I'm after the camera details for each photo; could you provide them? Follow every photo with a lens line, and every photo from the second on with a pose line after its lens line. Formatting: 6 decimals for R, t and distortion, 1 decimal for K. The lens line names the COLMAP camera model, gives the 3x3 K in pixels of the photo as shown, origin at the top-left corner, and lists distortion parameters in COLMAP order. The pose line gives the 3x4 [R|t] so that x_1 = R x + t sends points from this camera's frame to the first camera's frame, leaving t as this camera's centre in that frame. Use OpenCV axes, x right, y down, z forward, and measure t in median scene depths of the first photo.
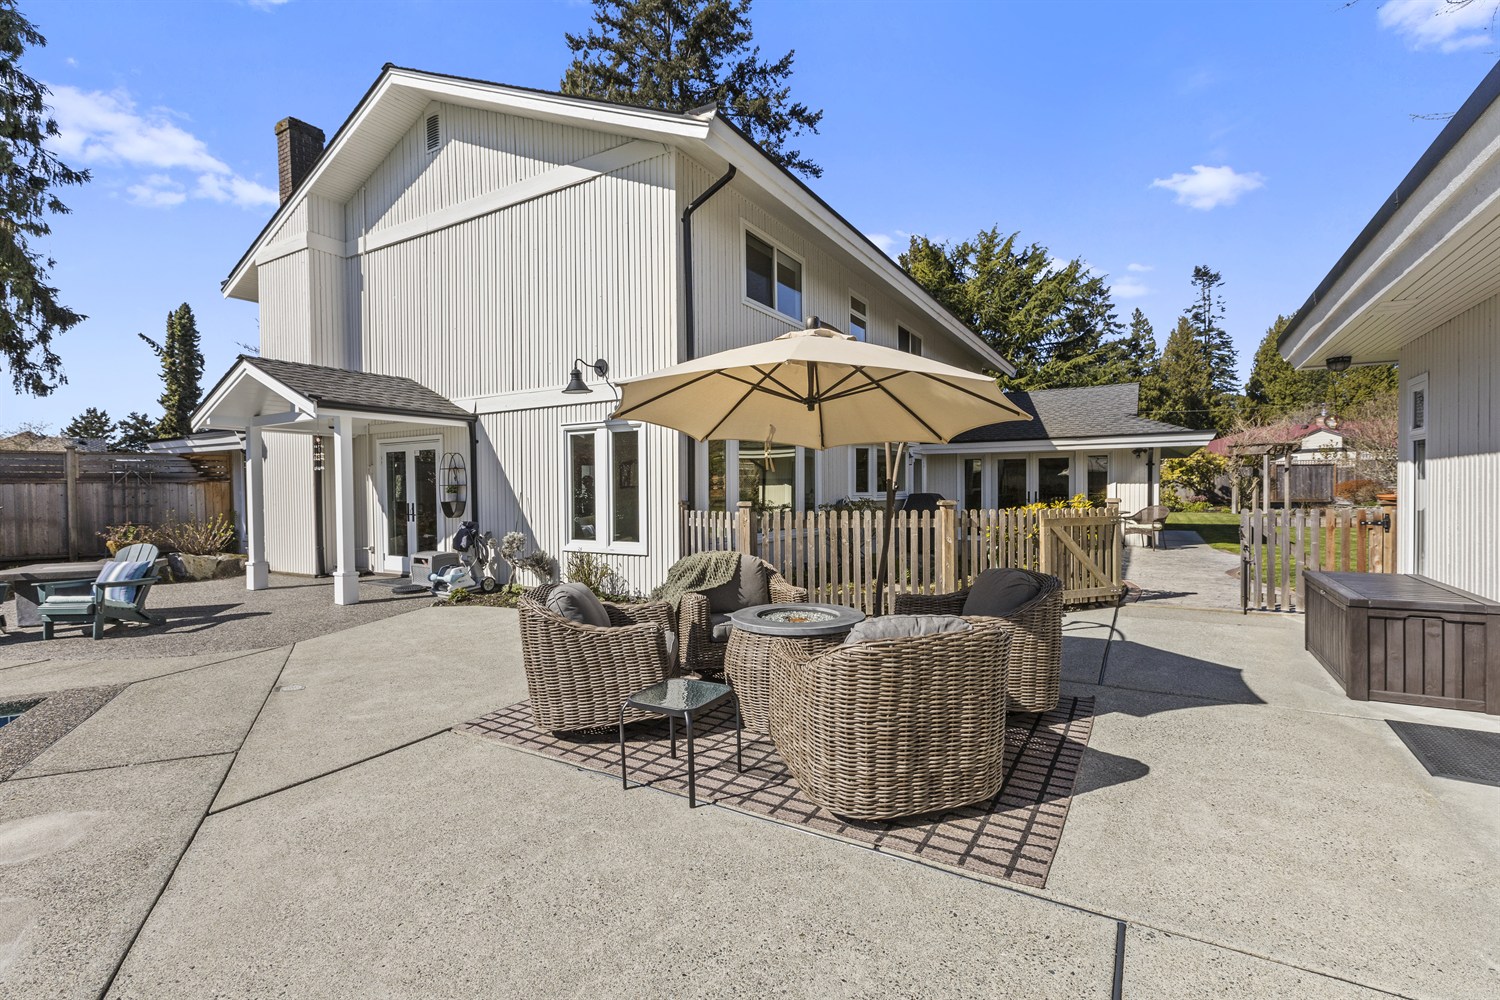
lens RADIAL K [[667.8, 0, 751.4], [0, 667.8, 502.2], [0, 0, 1]] dist [0.000781, 0.000067]
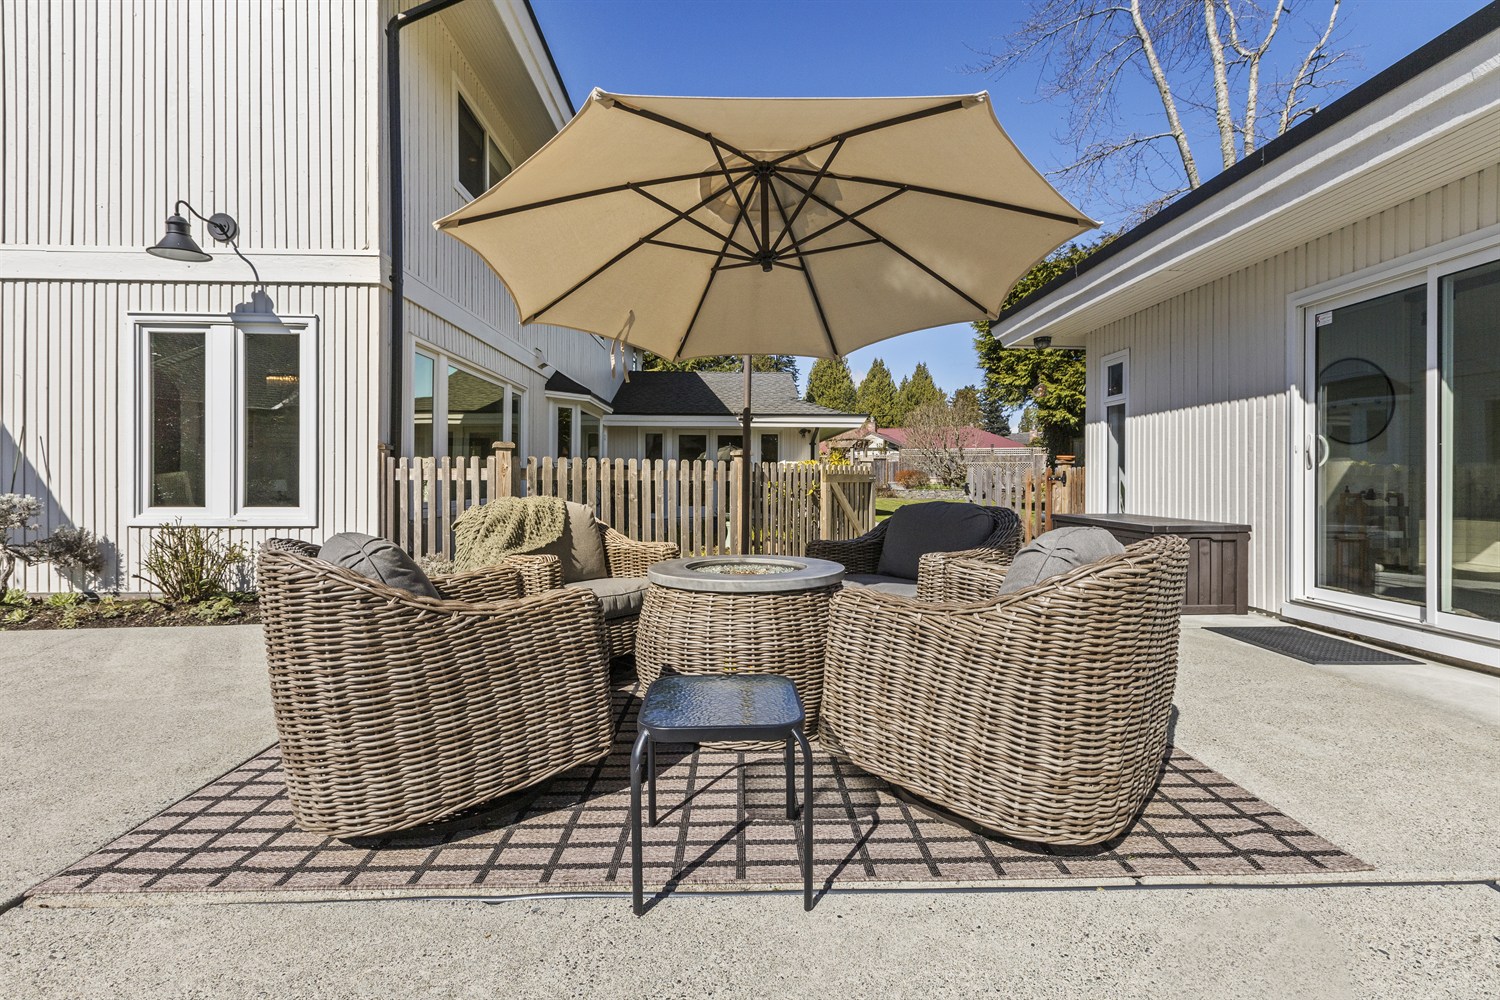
lens RADIAL K [[681.0, 0, 750.0], [0, 681.0, 483.0], [0, 0, 1]] dist [0.004938, -0.000112]
pose [[0.842756, 0.009667, 0.538208, -0.169433], [0.000685, 0.999819, -0.019030, 0.053949], [-0.538295, 0.016406, 0.842597, 0.229848]]
